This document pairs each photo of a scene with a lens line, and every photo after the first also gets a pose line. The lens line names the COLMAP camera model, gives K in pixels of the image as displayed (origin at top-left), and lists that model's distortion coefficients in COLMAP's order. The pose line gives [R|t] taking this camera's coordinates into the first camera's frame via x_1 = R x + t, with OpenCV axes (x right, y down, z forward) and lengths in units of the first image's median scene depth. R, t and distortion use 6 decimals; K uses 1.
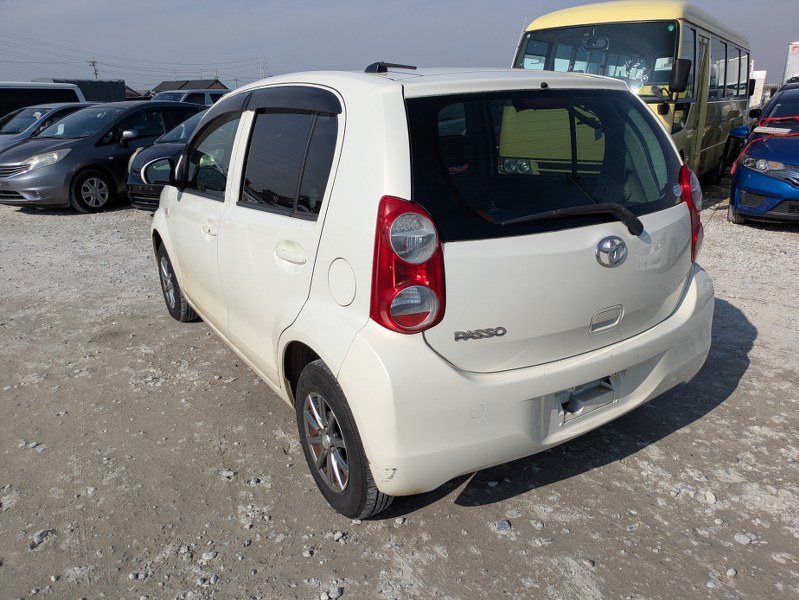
lens RADIAL K [[629.2, 0, 397.9], [0, 629.2, 298.3], [0, 0, 1]] dist [0.025616, -0.012133]
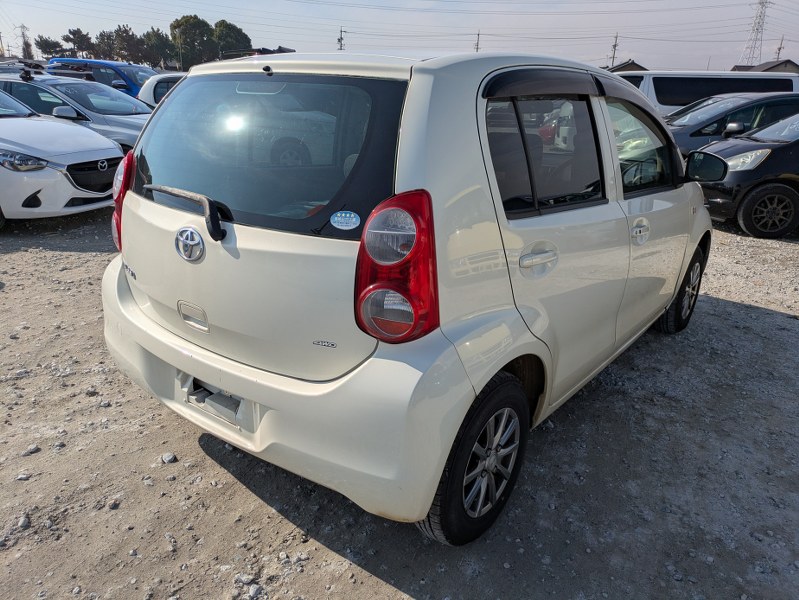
lens RADIAL K [[629.2, 0, 392.7], [0, 629.2, 299.2], [0, 0, 1]] dist [0.025616, -0.012133]
pose [[0.295223, 0.329568, -0.896788, 1.277391], [-0.317956, 0.919013, 0.233064, -0.311302], [0.900970, 0.216333, 0.376102, 0.920529]]
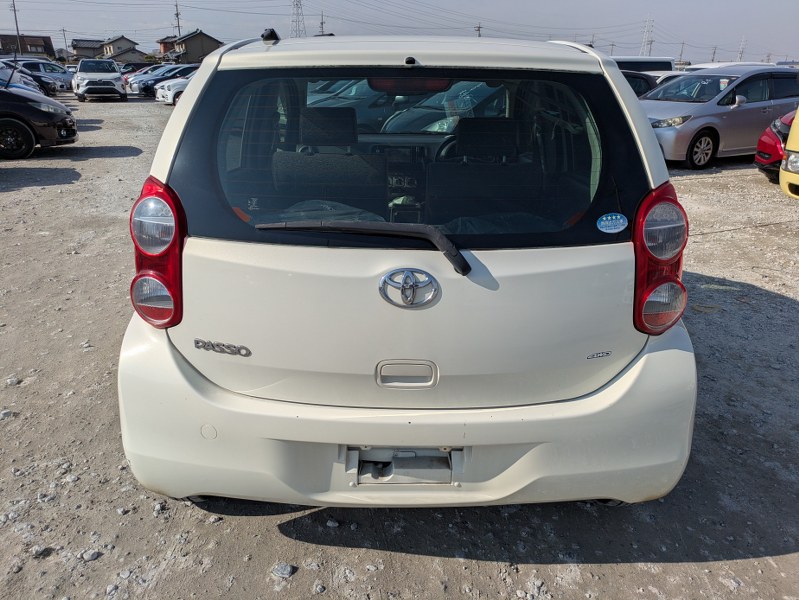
lens RADIAL K [[629.2, 0, 404.0], [0, 629.2, 301.6], [0, 0, 1]] dist [0.025616, -0.012133]
pose [[0.834551, 0.221701, -0.504354, 0.702685], [-0.196023, 0.975042, 0.104246, -0.133682], [0.514878, 0.011867, 0.857181, 0.349988]]
